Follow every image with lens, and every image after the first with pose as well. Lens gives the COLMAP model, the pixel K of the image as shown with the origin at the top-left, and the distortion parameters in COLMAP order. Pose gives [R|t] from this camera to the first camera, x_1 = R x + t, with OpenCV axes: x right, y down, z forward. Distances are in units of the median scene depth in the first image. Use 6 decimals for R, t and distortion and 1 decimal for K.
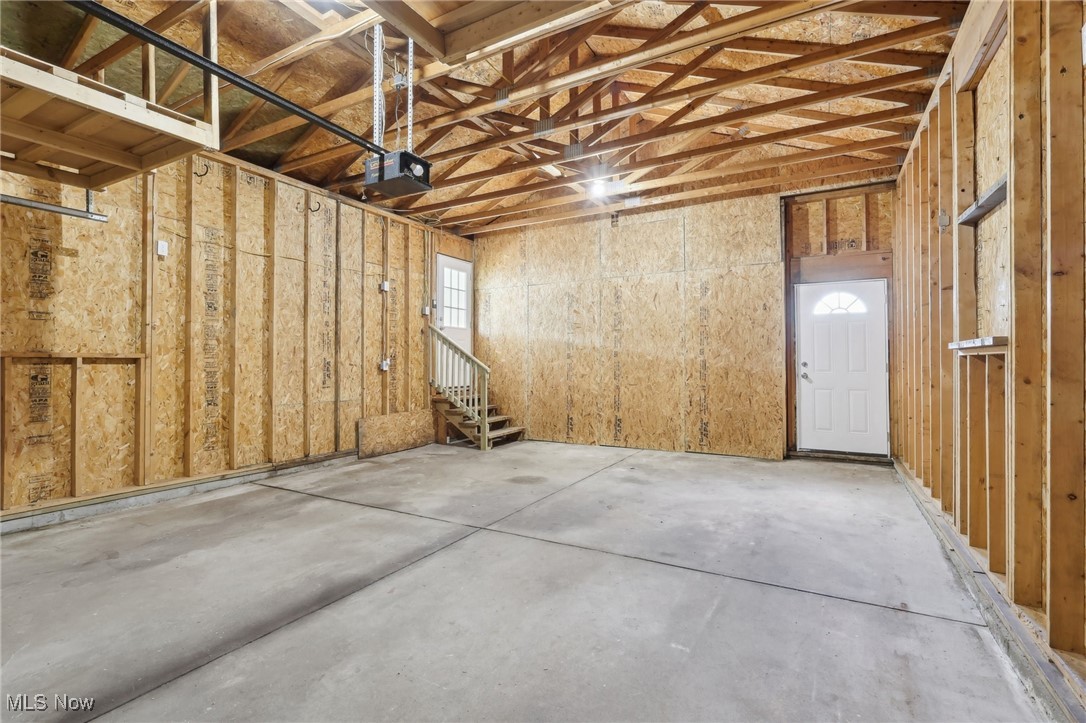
lens RADIAL K [[506.4, 0, 544.0], [0, 506.4, 360.7], [0, 0, 1]] dist [-0.002317, -0.000073]
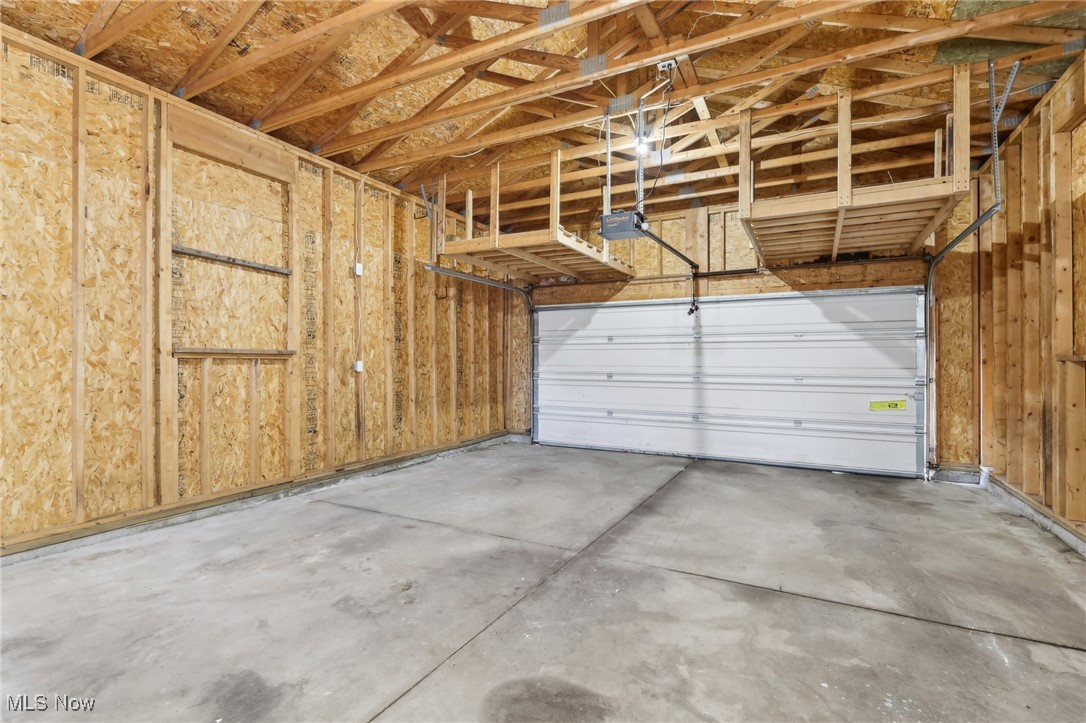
lens RADIAL K [[506.4, 0, 542.8], [0, 506.4, 360.3], [0, 0, 1]] dist [-0.002317, -0.000073]
pose [[-0.999748, -0.003320, -0.022222, -0.036292], [-0.003194, 0.999979, -0.005727, -0.001789], [0.022241, -0.005654, -0.999737, 1.975980]]
